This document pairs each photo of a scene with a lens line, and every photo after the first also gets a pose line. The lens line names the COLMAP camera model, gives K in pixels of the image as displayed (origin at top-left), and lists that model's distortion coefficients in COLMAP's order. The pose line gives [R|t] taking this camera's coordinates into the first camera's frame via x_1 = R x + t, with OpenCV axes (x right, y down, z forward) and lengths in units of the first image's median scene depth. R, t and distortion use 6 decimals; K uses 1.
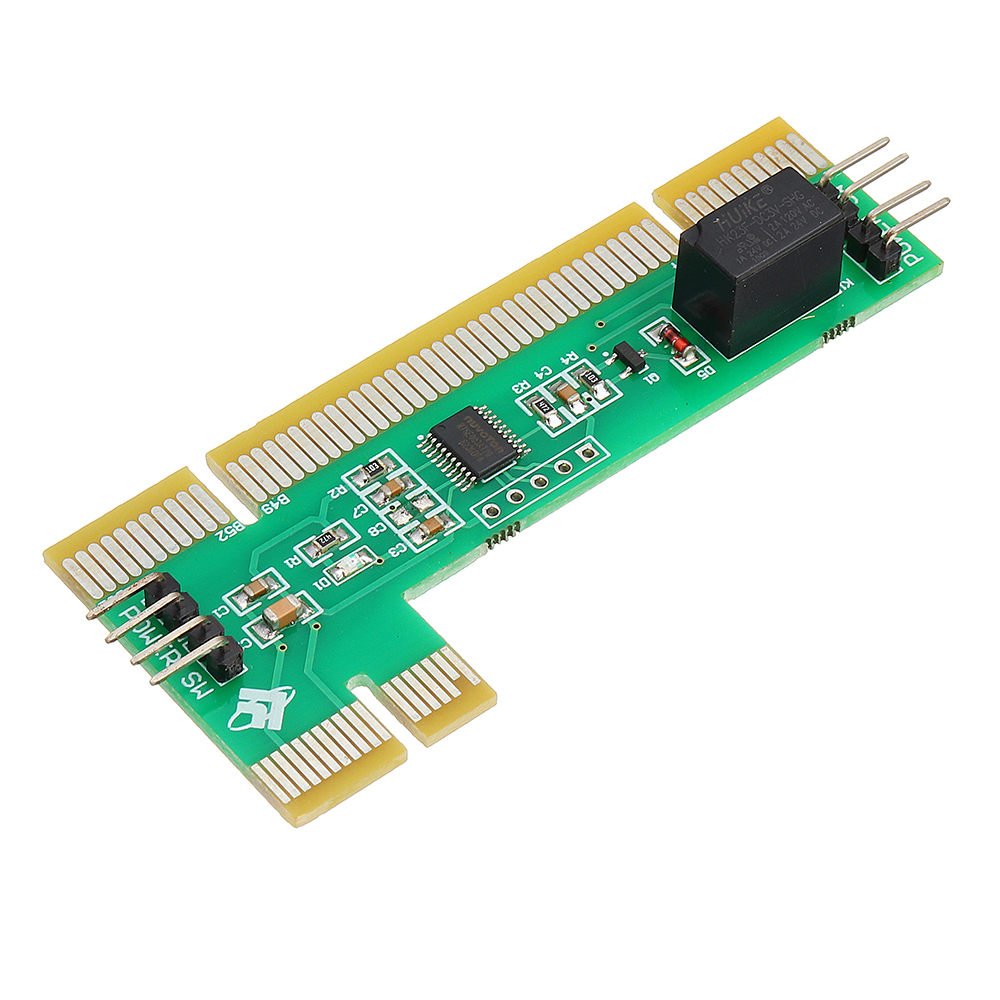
lens RADIAL K [[4862.7, 0, 500.0], [0, 4862.7, 500.0], [0, 0, 1]] dist [0.008353, 3.657722]
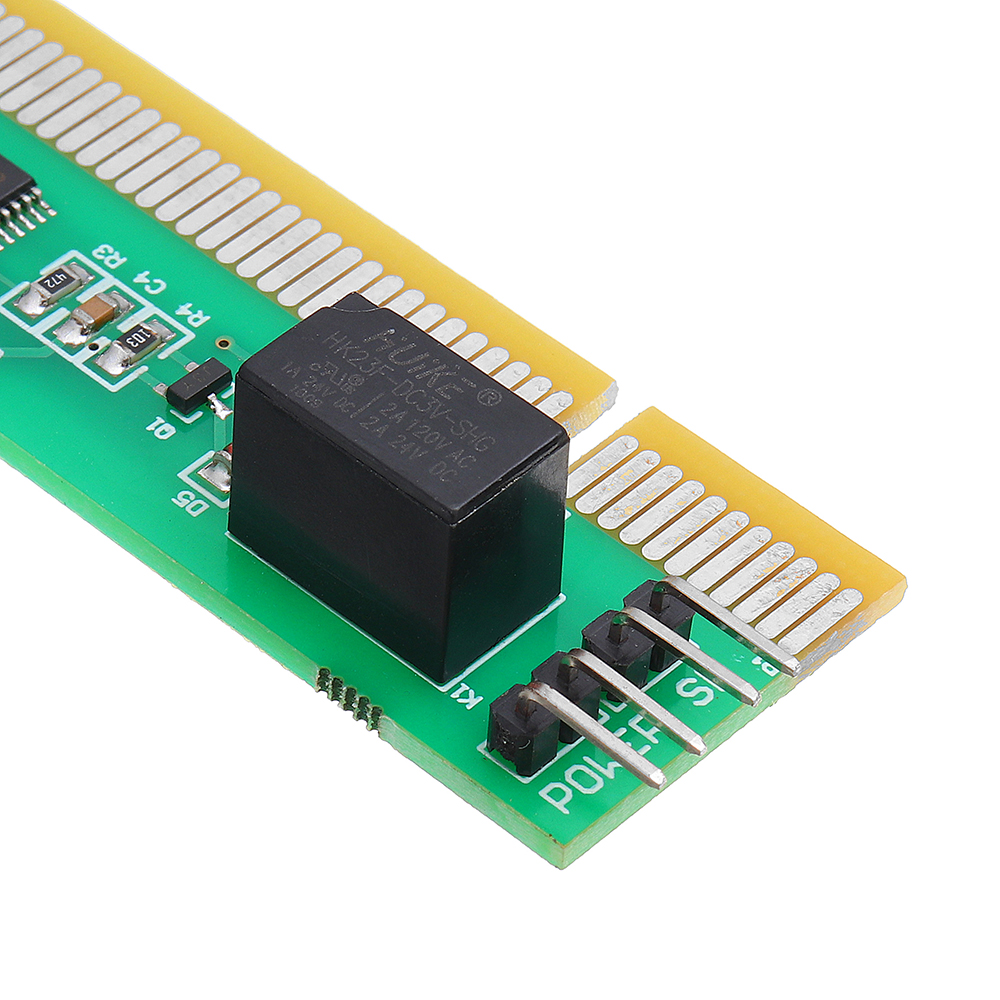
lens RADIAL K [[5871.3, 0, 500.0], [0, 5871.3, 500.0], [0, 0, 1]] dist [-0.197667, 16.060057]
pose [[0.144711, 0.694654, -0.704638, 0.489559], [-0.796524, 0.504276, 0.333549, -0.262376], [0.587033, 0.512993, 0.626283, 0.649125]]
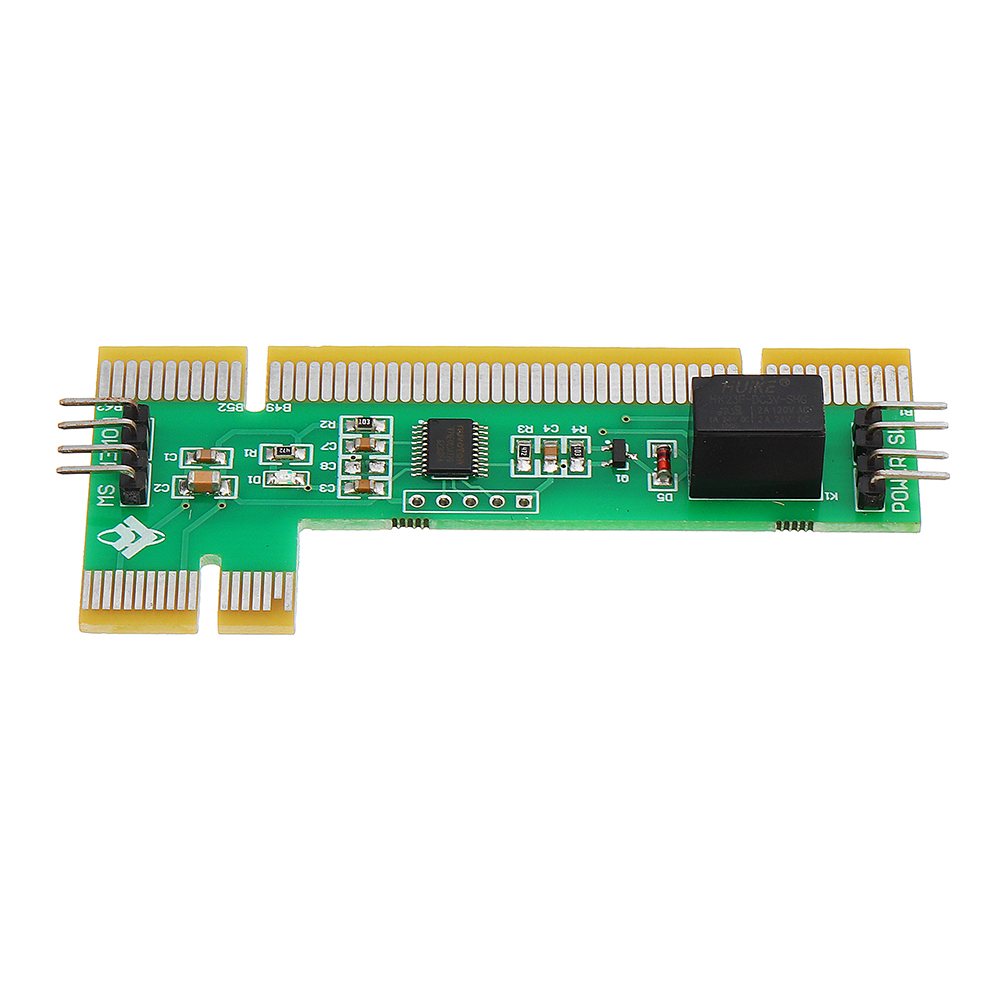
lens RADIAL K [[4862.7, 0, 500.0], [0, 4862.7, 500.0], [0, 0, 1]] dist [0.008353, 3.657722]
pose [[0.775232, 0.483242, -0.406807, 0.485646], [-0.479496, 0.869433, 0.119039, -0.145624], [0.411216, 0.102779, 0.905725, -0.045840]]
